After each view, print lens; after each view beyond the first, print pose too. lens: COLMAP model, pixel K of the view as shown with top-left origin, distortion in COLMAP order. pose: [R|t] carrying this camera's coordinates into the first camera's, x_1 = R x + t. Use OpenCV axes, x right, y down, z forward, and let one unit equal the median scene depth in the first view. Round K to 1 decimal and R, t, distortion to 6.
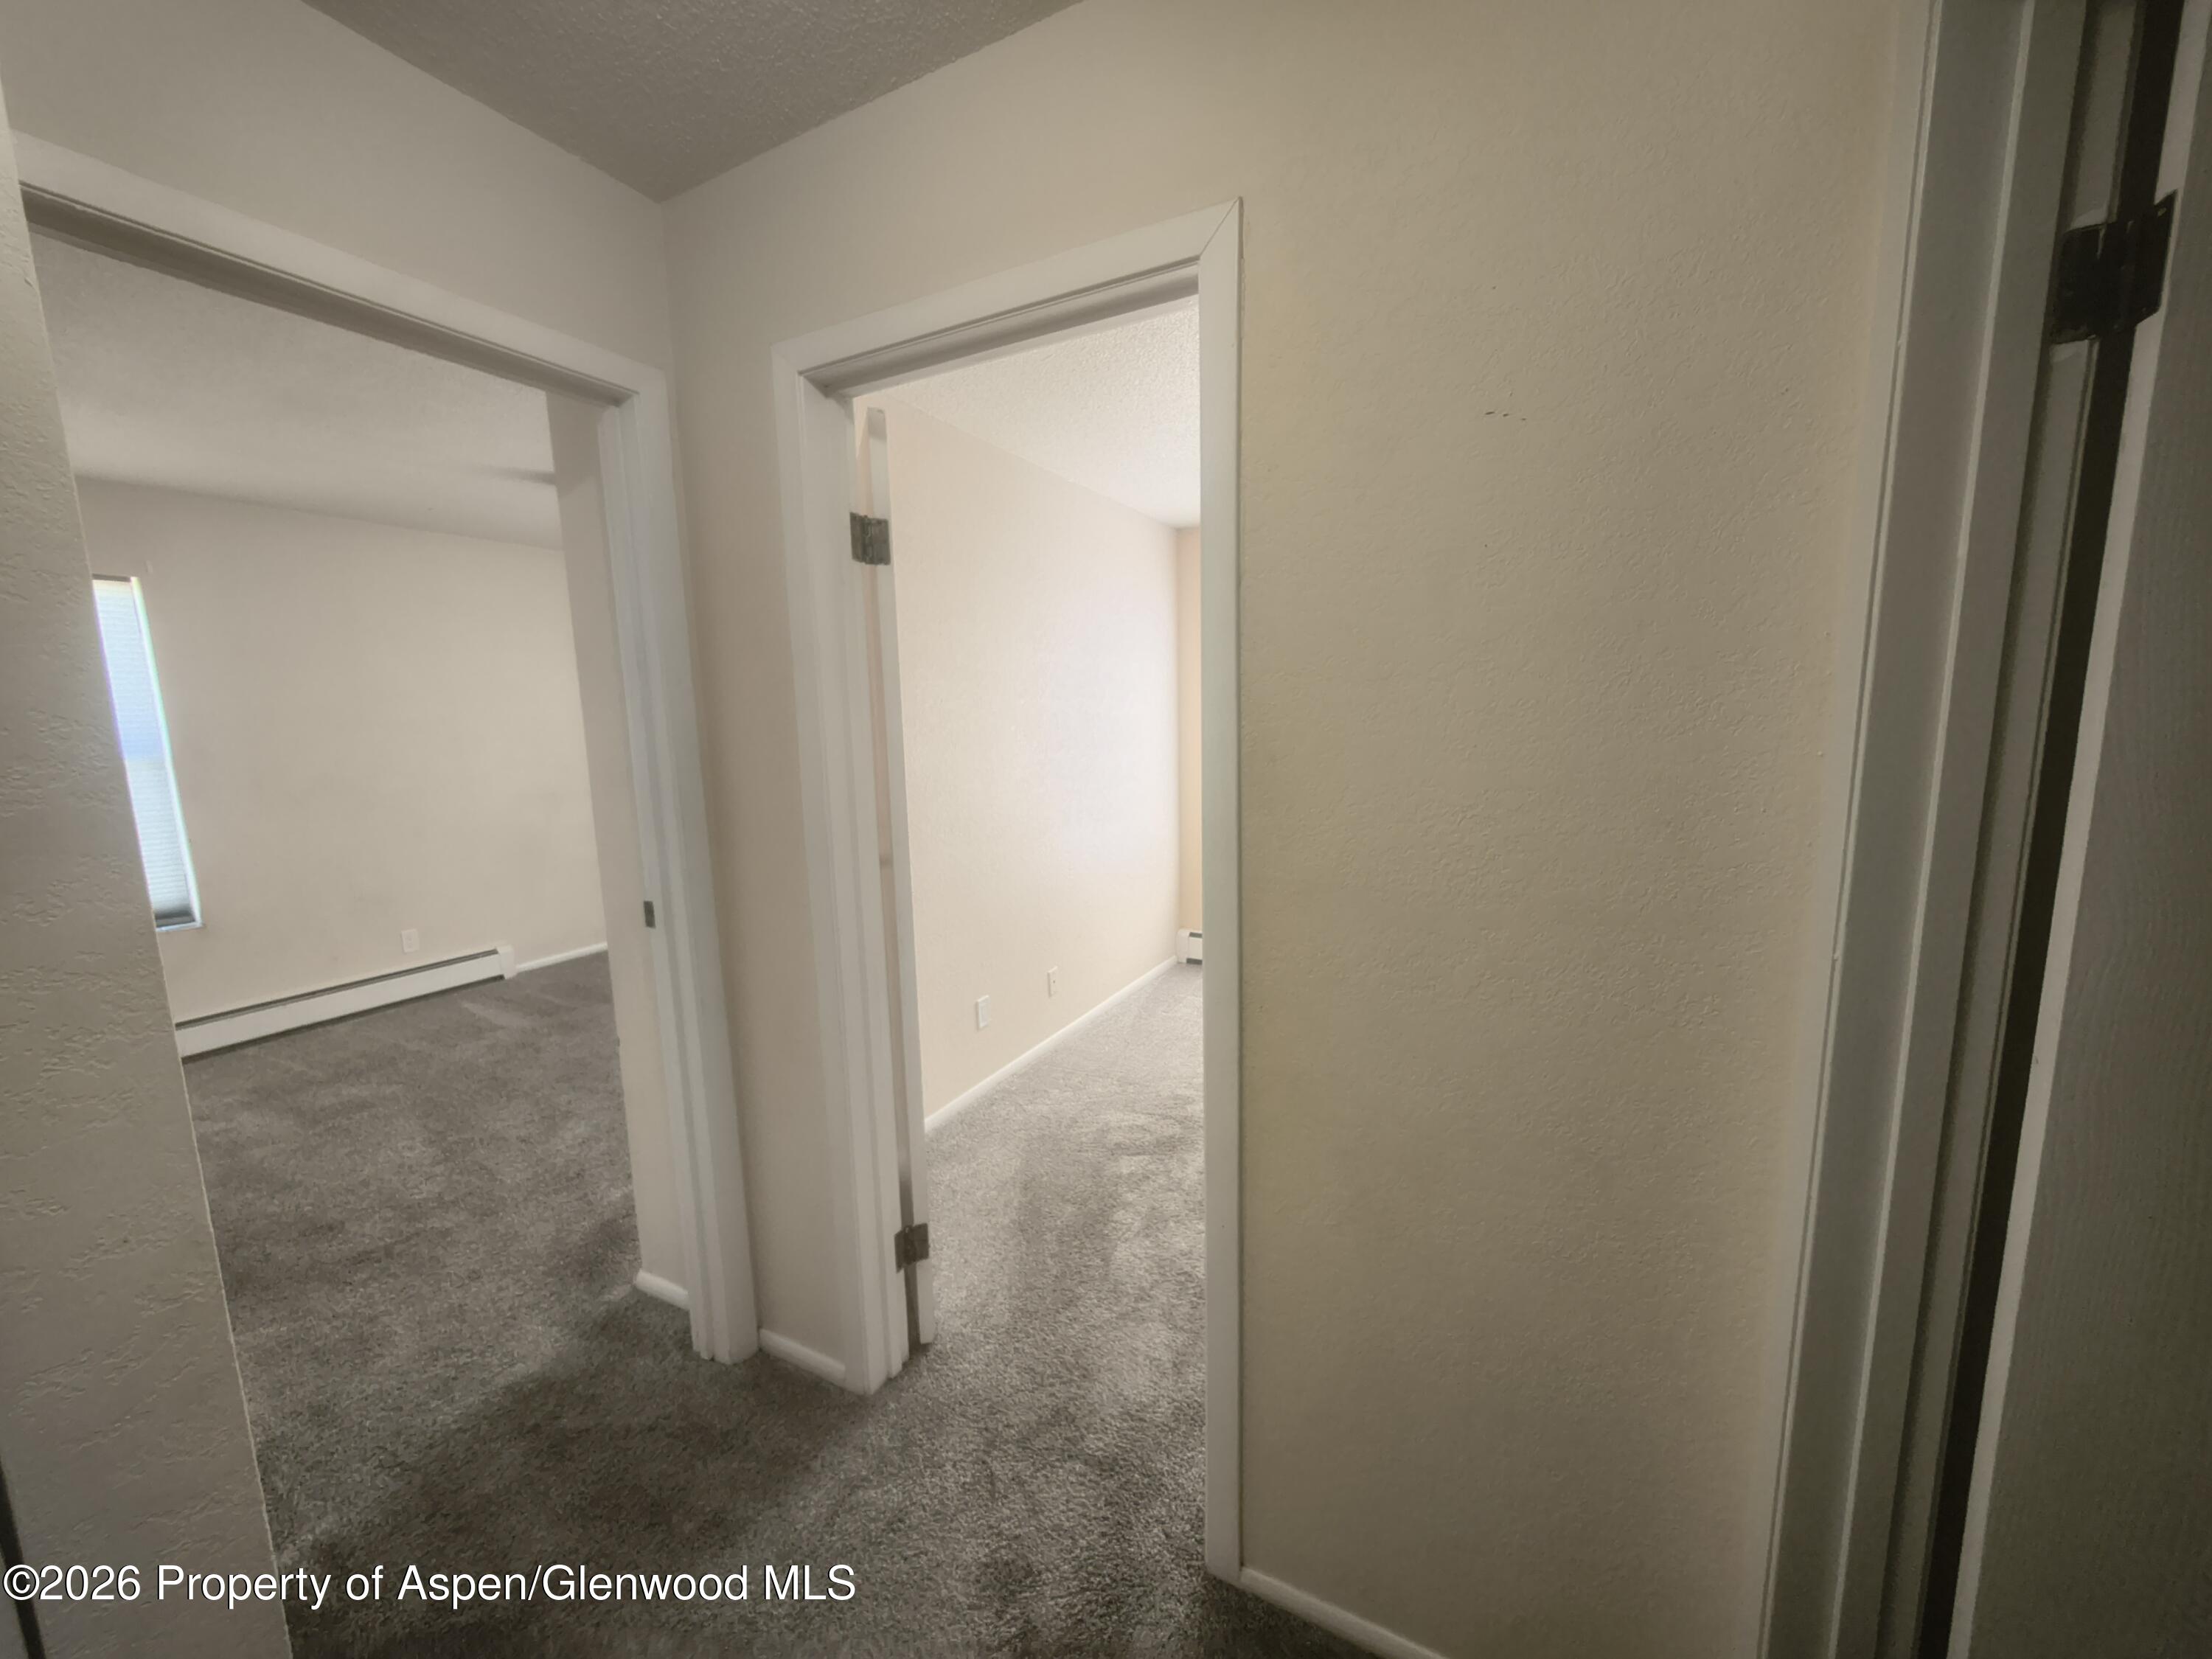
lens RADIAL K [[824.5, 0, 1106.0], [0, 824.5, 829.5], [0, 0, 1]] dist [0.001352, 0.000286]
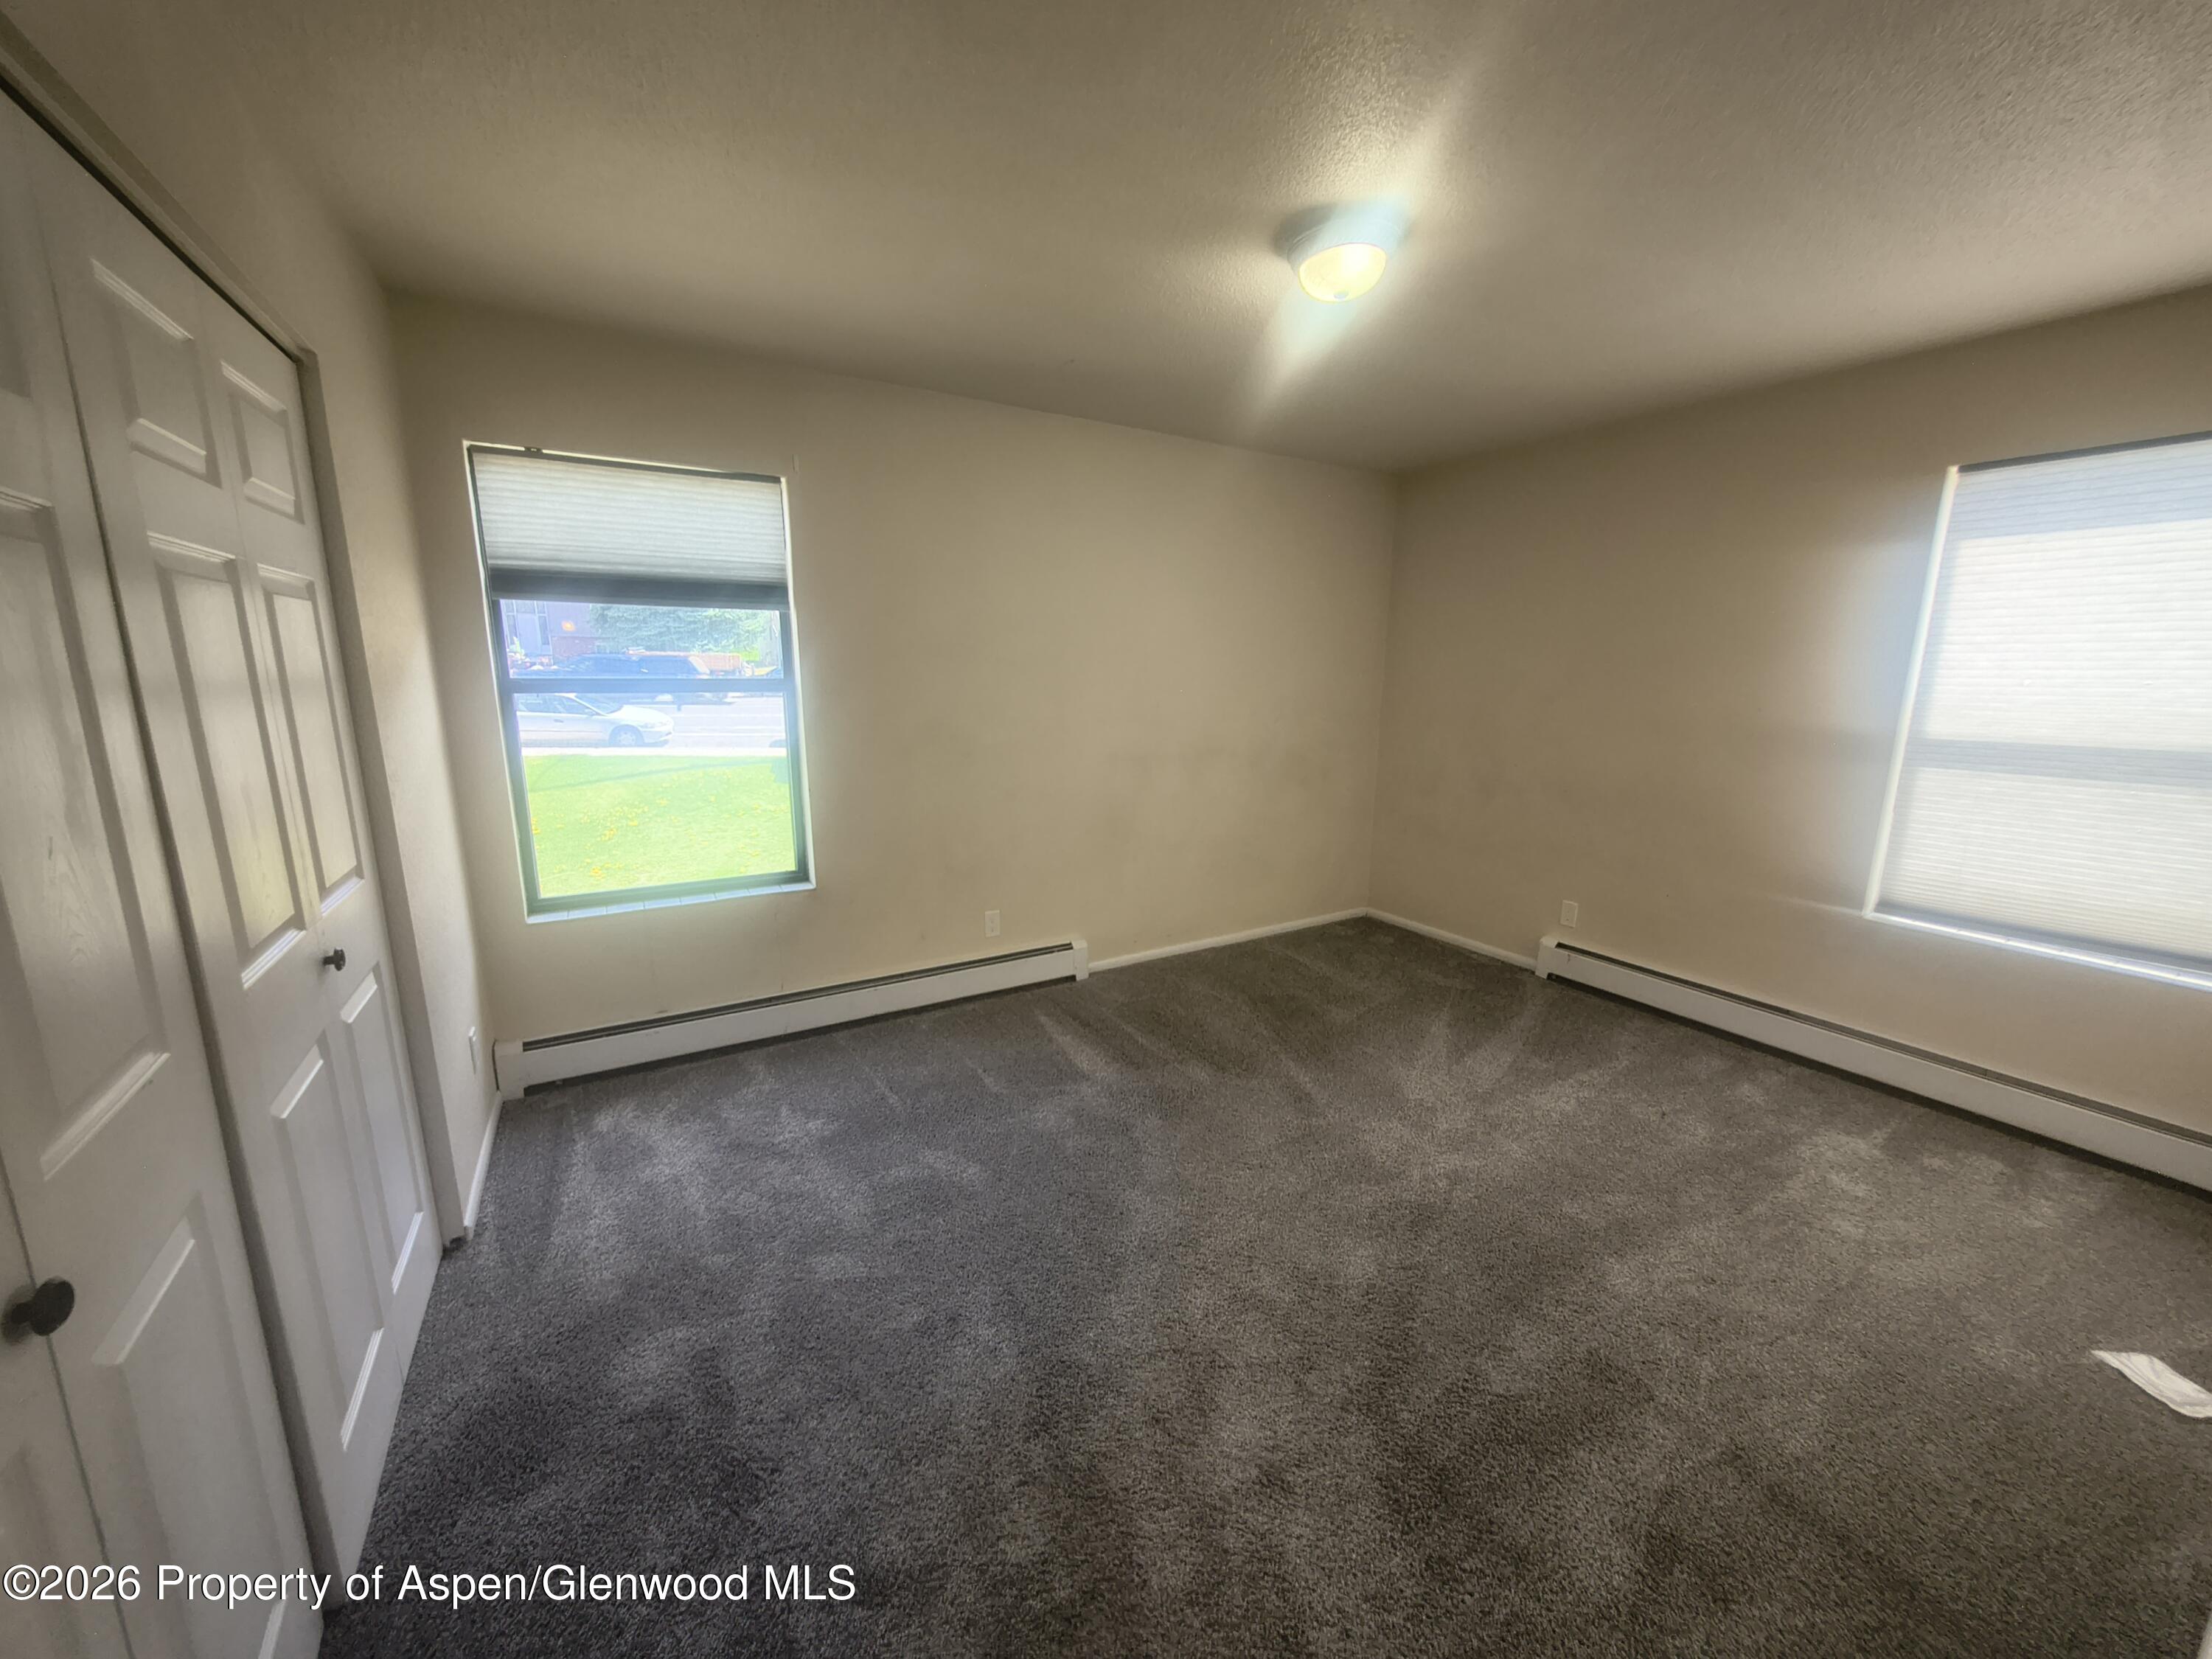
lens RADIAL K [[824.5, 0, 1106.0], [0, 824.5, 829.5], [0, 0, 1]] dist [0.001352, 0.000286]
pose [[0.855292, 0.121845, -0.503616, -0.364291], [-0.093461, 0.992294, 0.081349, -0.039306], [0.509647, -0.022509, 0.860089, 0.373752]]
